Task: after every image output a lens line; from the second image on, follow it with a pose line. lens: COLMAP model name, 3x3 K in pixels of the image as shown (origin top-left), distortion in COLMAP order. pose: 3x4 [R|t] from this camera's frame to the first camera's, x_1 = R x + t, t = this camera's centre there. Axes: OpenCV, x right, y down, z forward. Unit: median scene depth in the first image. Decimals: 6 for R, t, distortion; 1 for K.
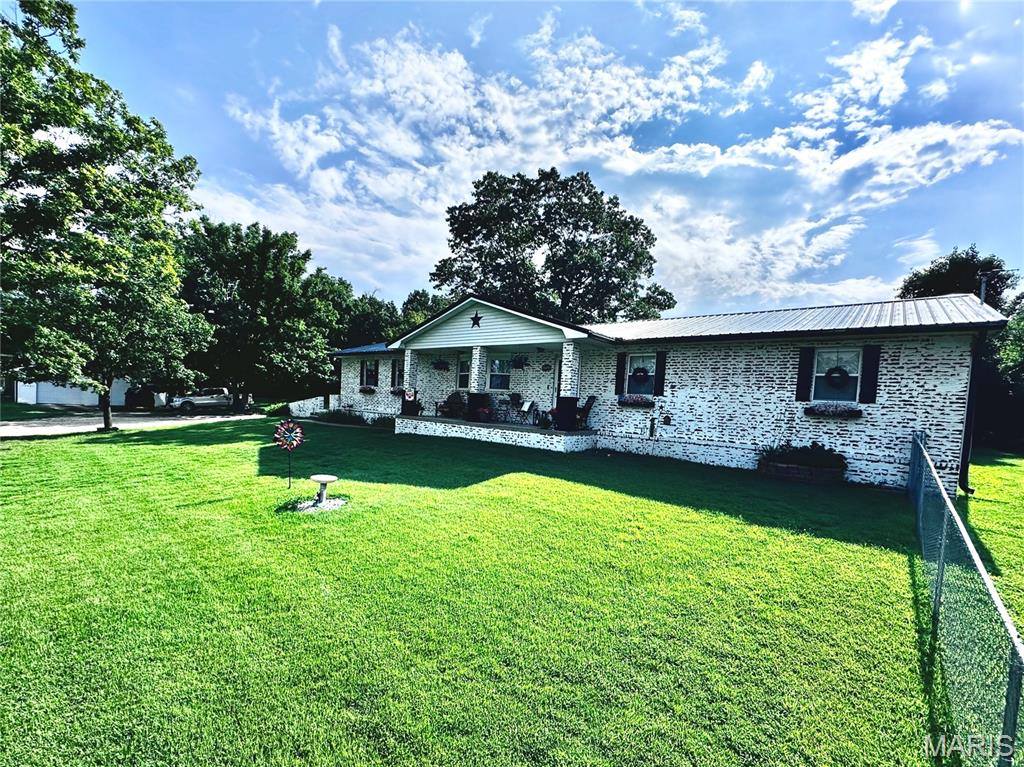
lens RADIAL K [[459.3, 0, 515.3], [0, 459.3, 439.3], [0, 0, 1]] dist [-0.000664, -0.000020]
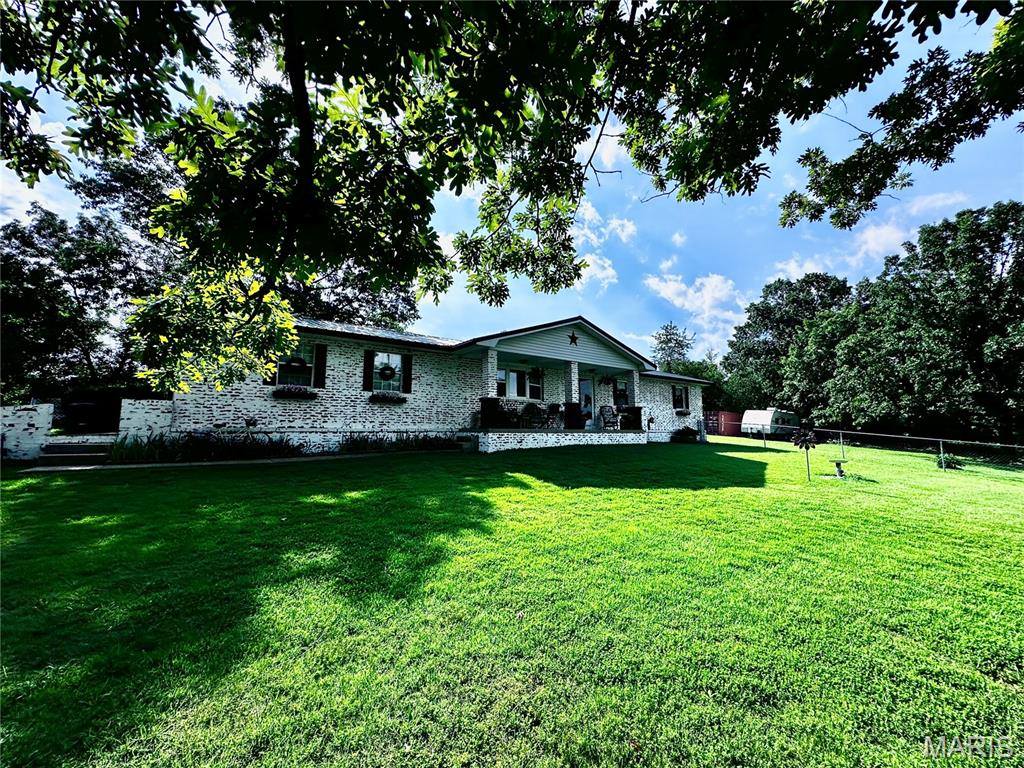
lens RADIAL K [[416.1, 0, 512.0], [0, 416.1, 384.0], [0, 0, 1]] dist [-0.000087, -0.000021]
pose [[0.242735, 0.053952, 0.968591, -1.195515], [0.086368, 0.993285, -0.076972, -0.089635], [-0.966240, 0.102339, 0.236446, 0.988173]]
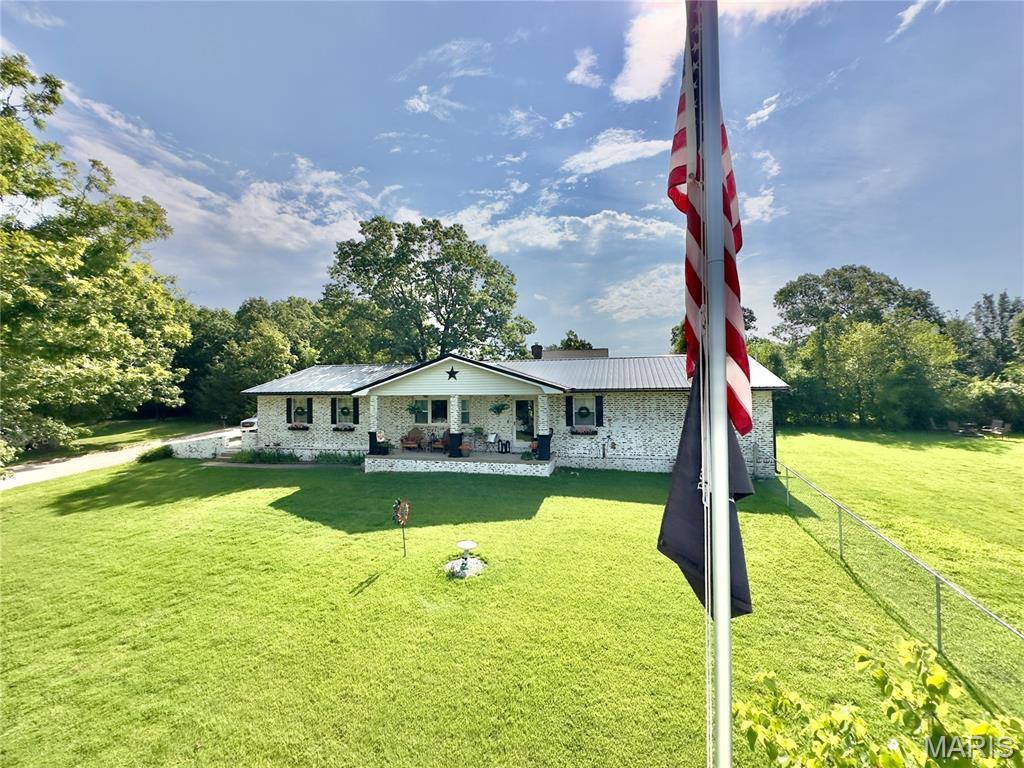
lens RADIAL K [[427.5, 0, 512.0], [0, 427.5, 384.0], [0, 0, 1]] dist [-0.000527, 0.000152]
pose [[0.905986, -0.062242, 0.418707, -0.452109], [0.095561, 0.993670, -0.059059, -0.161717], [-0.412381, 0.093518, 0.906199, -0.098926]]
